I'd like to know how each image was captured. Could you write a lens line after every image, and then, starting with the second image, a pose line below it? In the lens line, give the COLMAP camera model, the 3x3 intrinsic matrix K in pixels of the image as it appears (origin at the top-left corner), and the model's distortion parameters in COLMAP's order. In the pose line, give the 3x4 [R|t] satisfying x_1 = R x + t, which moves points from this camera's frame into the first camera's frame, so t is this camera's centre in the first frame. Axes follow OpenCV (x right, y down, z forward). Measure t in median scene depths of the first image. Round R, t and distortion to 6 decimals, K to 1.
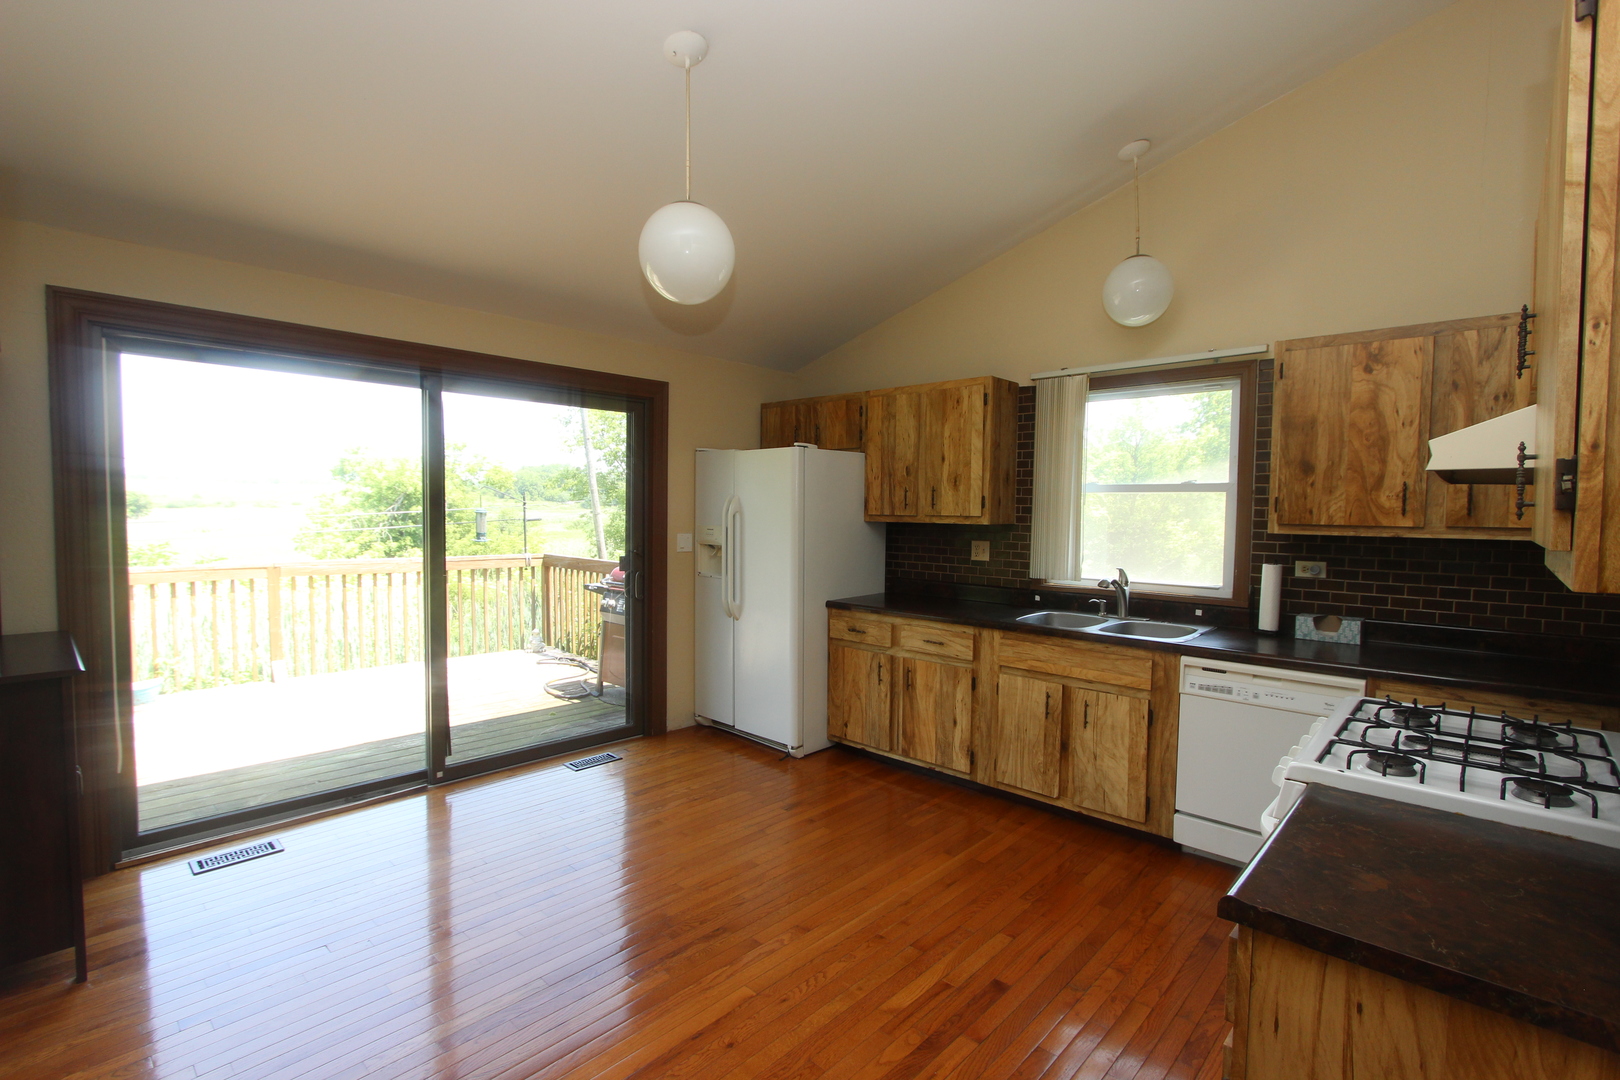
lens RADIAL K [[747.6, 0, 820.2], [0, 747.6, 544.8], [0, 0, 1]] dist [-0.018201, 0.002575]
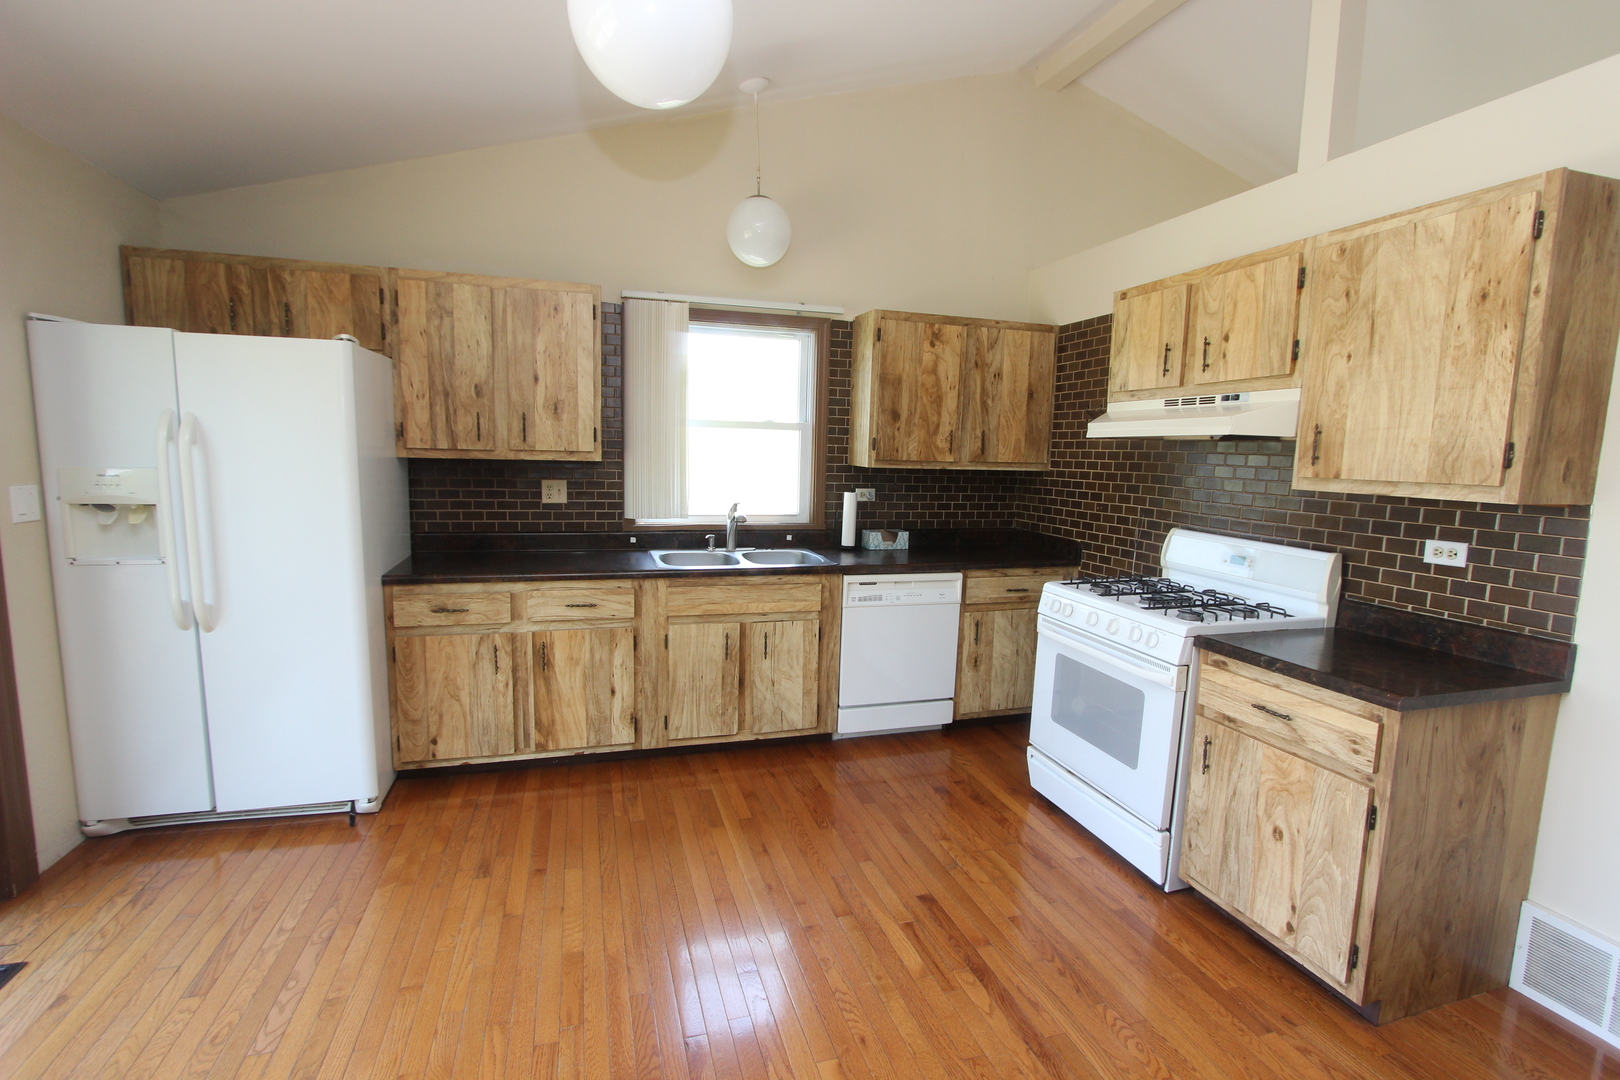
lens RADIAL K [[747.6, 0, 812.2], [0, 747.6, 542.5], [0, 0, 1]] dist [-0.018201, 0.002575]
pose [[0.504844, -0.105461, 0.856744, -0.432659], [0.021420, 0.993734, 0.109703, -0.024864], [-0.862945, -0.037032, 0.503940, 0.376210]]
